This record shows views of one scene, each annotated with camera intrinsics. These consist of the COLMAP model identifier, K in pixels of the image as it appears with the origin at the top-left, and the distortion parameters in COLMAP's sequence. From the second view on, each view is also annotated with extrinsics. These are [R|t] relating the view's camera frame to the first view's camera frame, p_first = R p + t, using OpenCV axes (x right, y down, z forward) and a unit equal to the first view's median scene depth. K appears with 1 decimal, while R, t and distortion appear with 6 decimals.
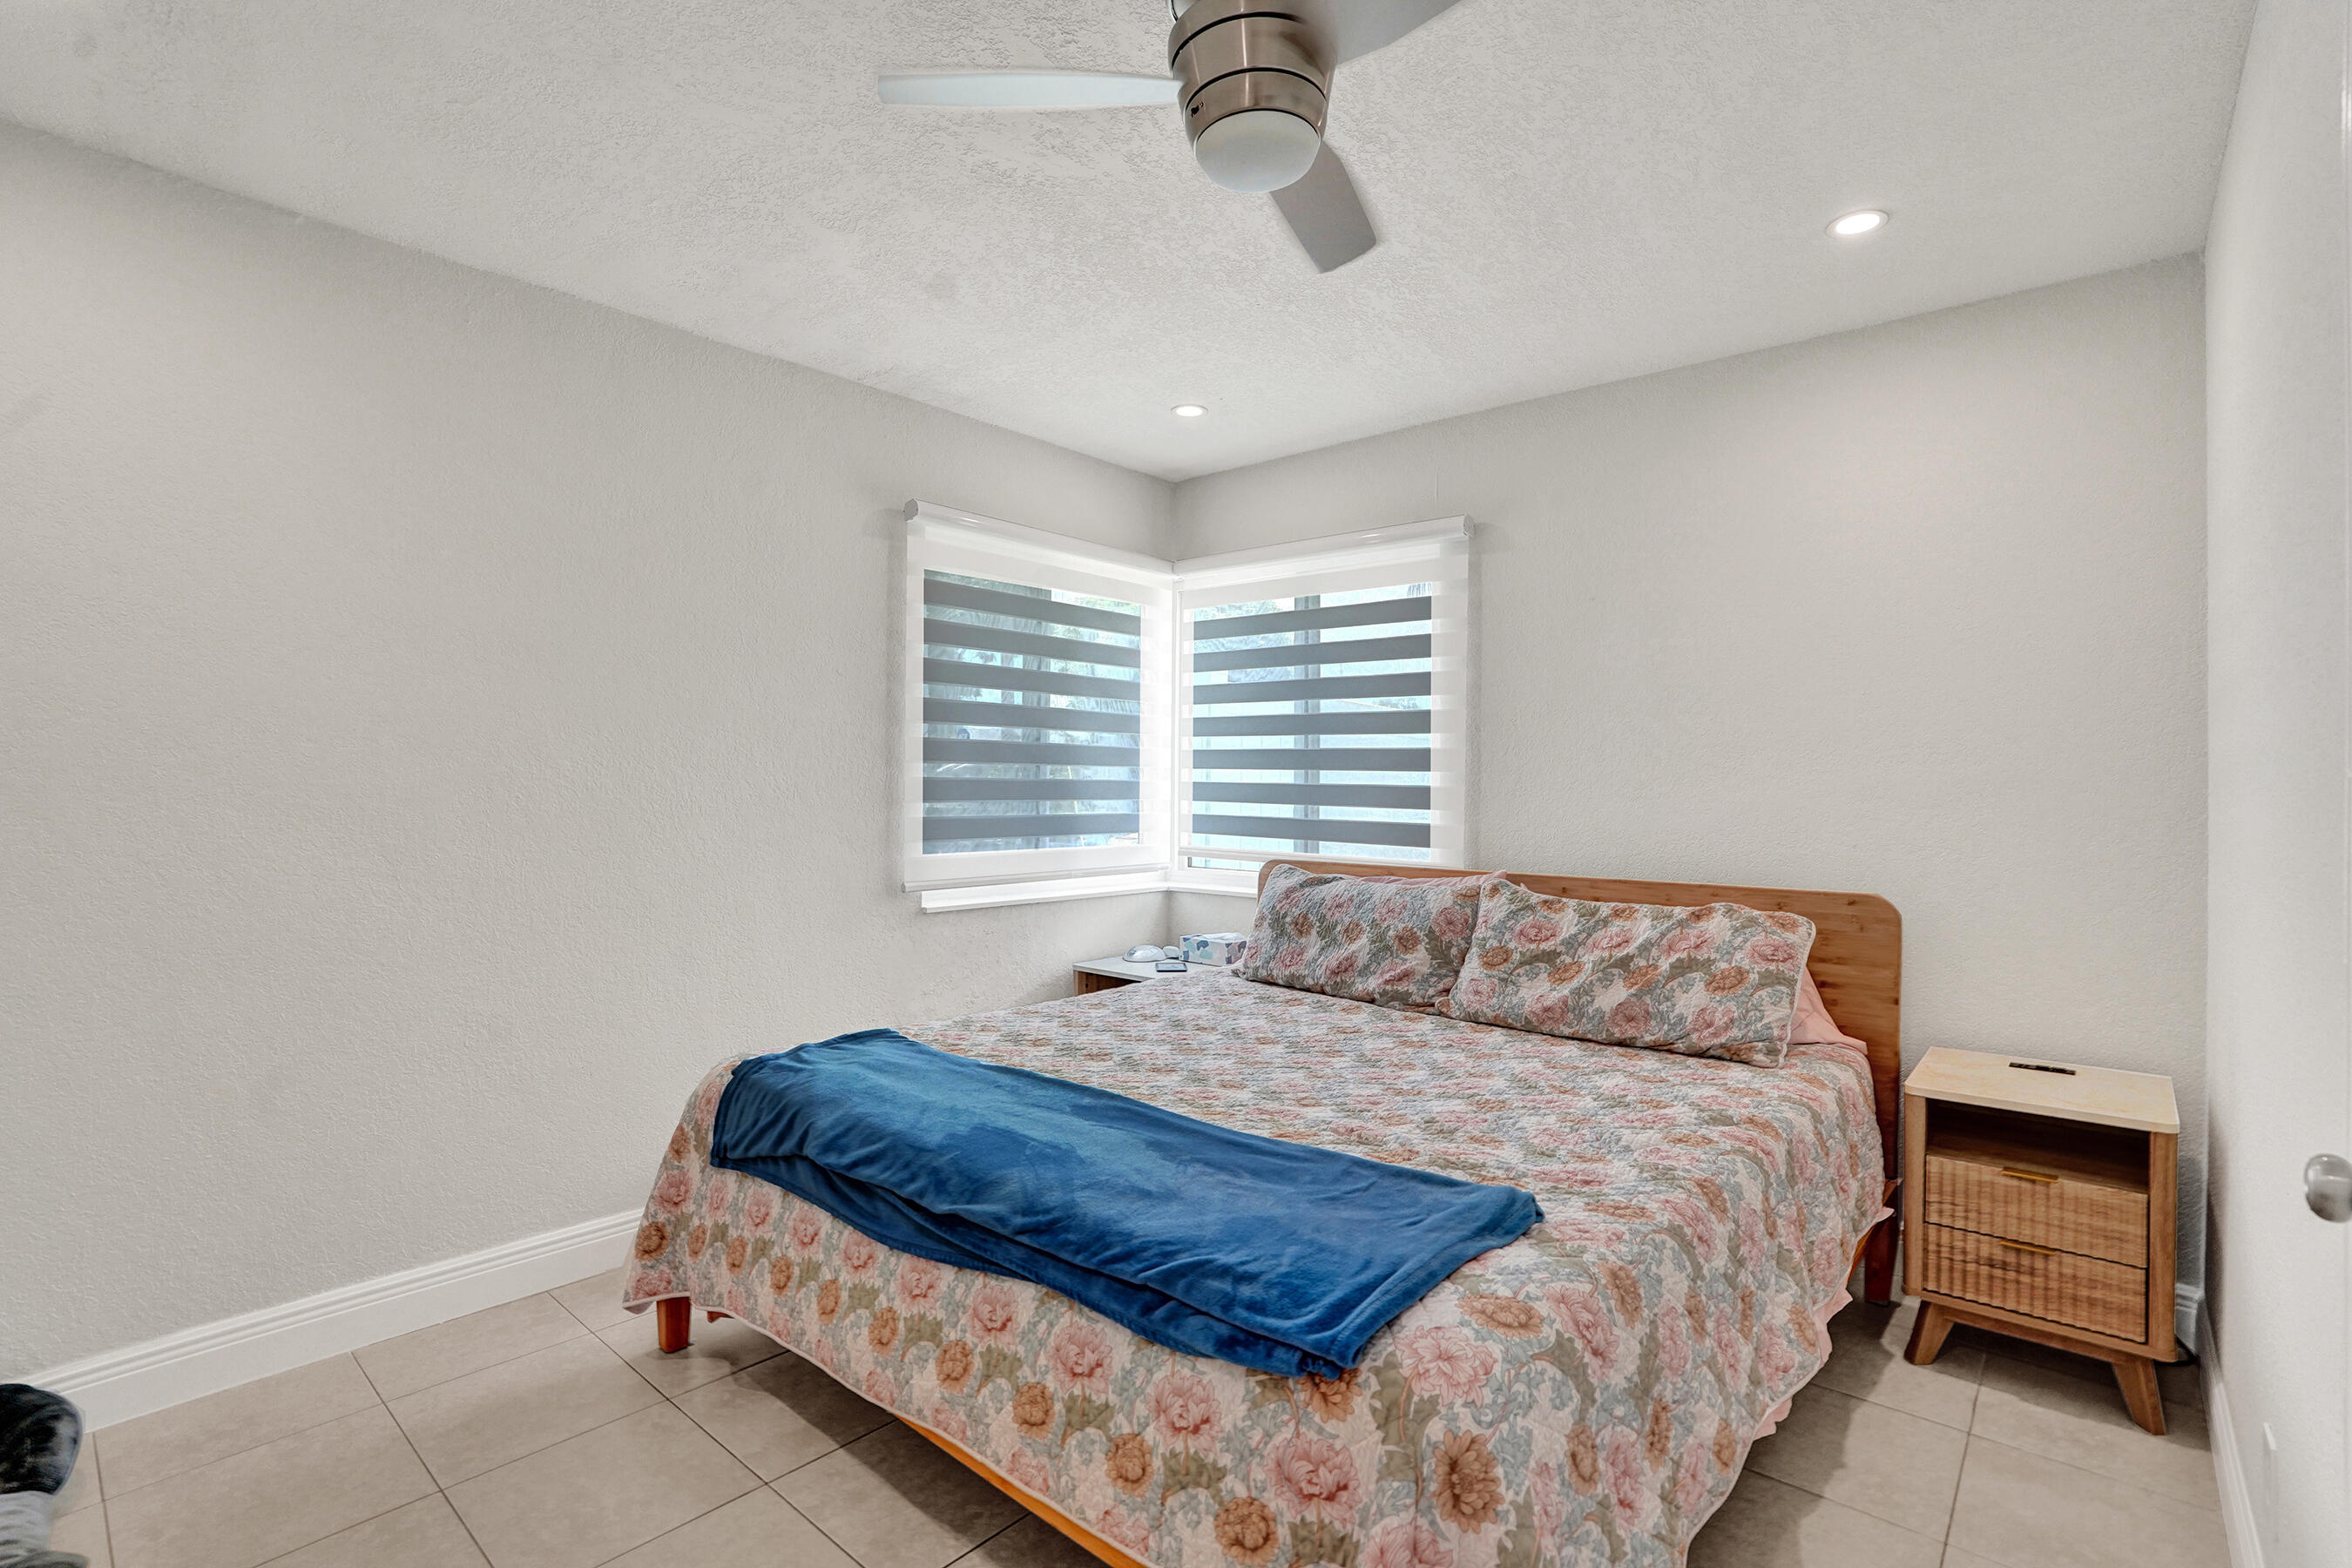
lens RADIAL K [[1101.0, 0, 1184.7], [0, 1101.0, 778.9], [0, 0, 1]] dist [-0.046184, 0.012941]
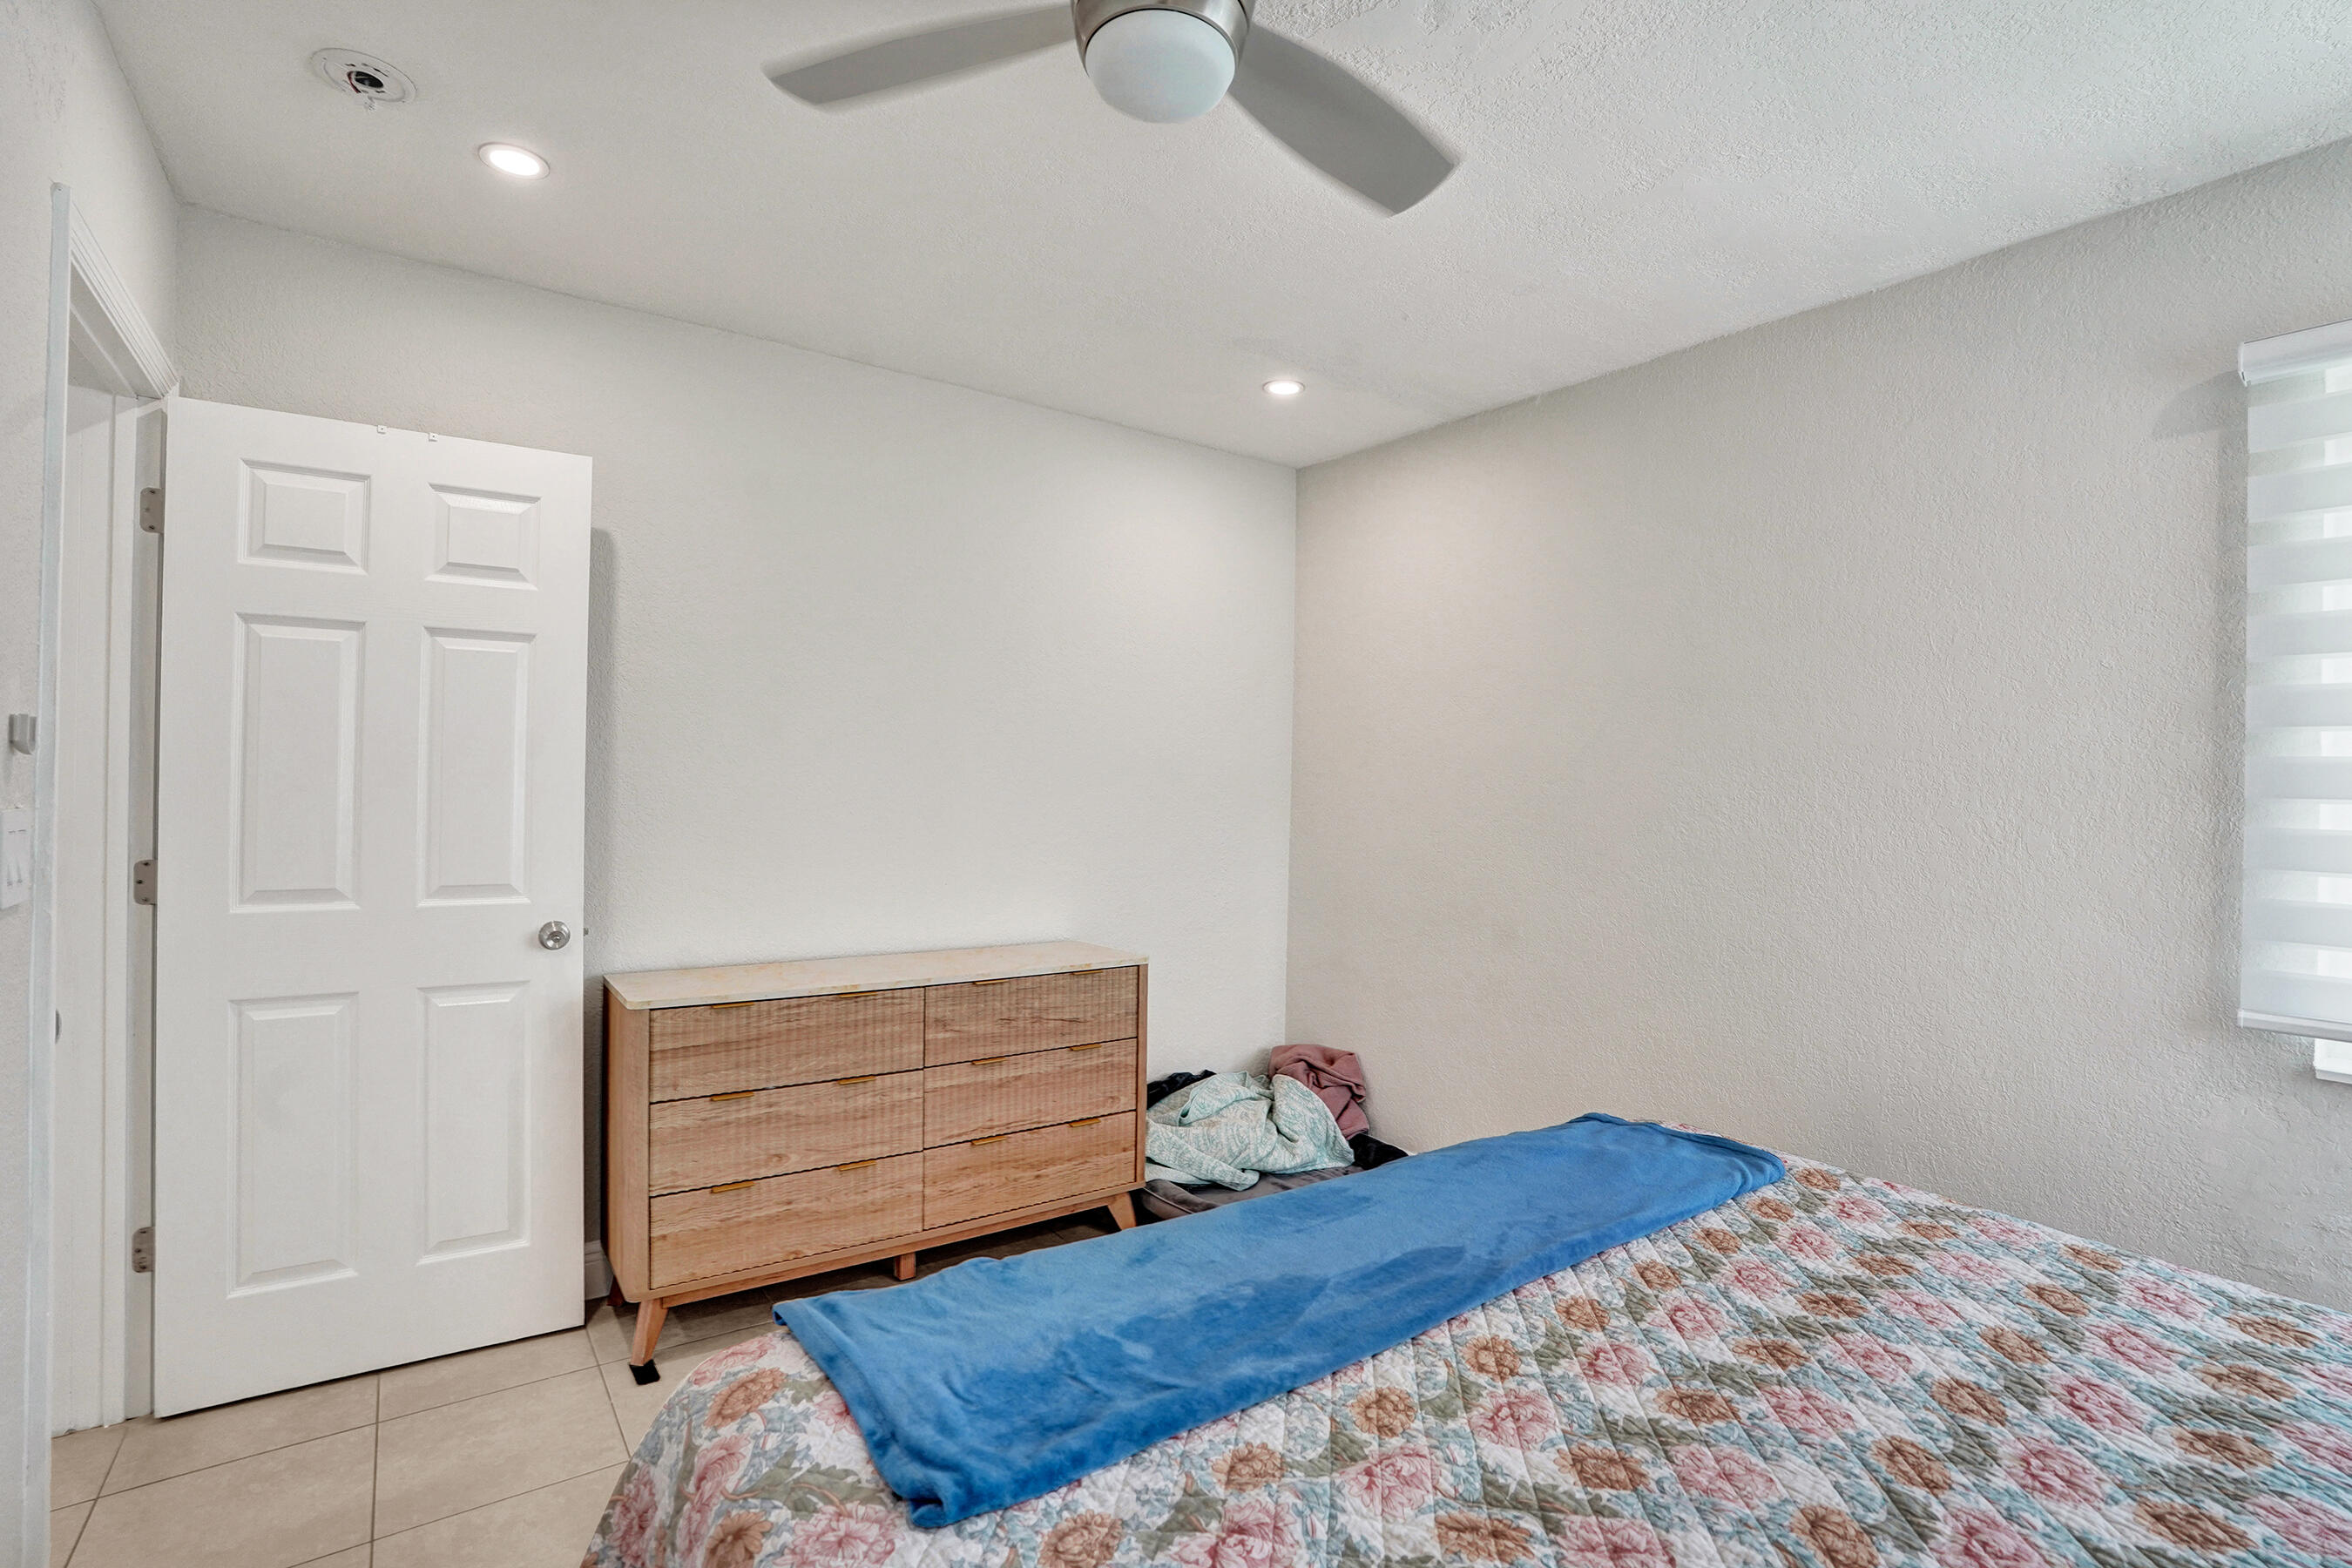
lens RADIAL K [[1101.0, 0, 1185.8], [0, 1101.0, 783.7], [0, 0, 1]] dist [-0.046184, 0.012941]
pose [[-0.225910, -0.008441, -0.974112, 0.585675], [-0.014007, 0.999887, -0.005416, -0.018818], [0.974047, 0.012421, -0.226003, 0.825932]]
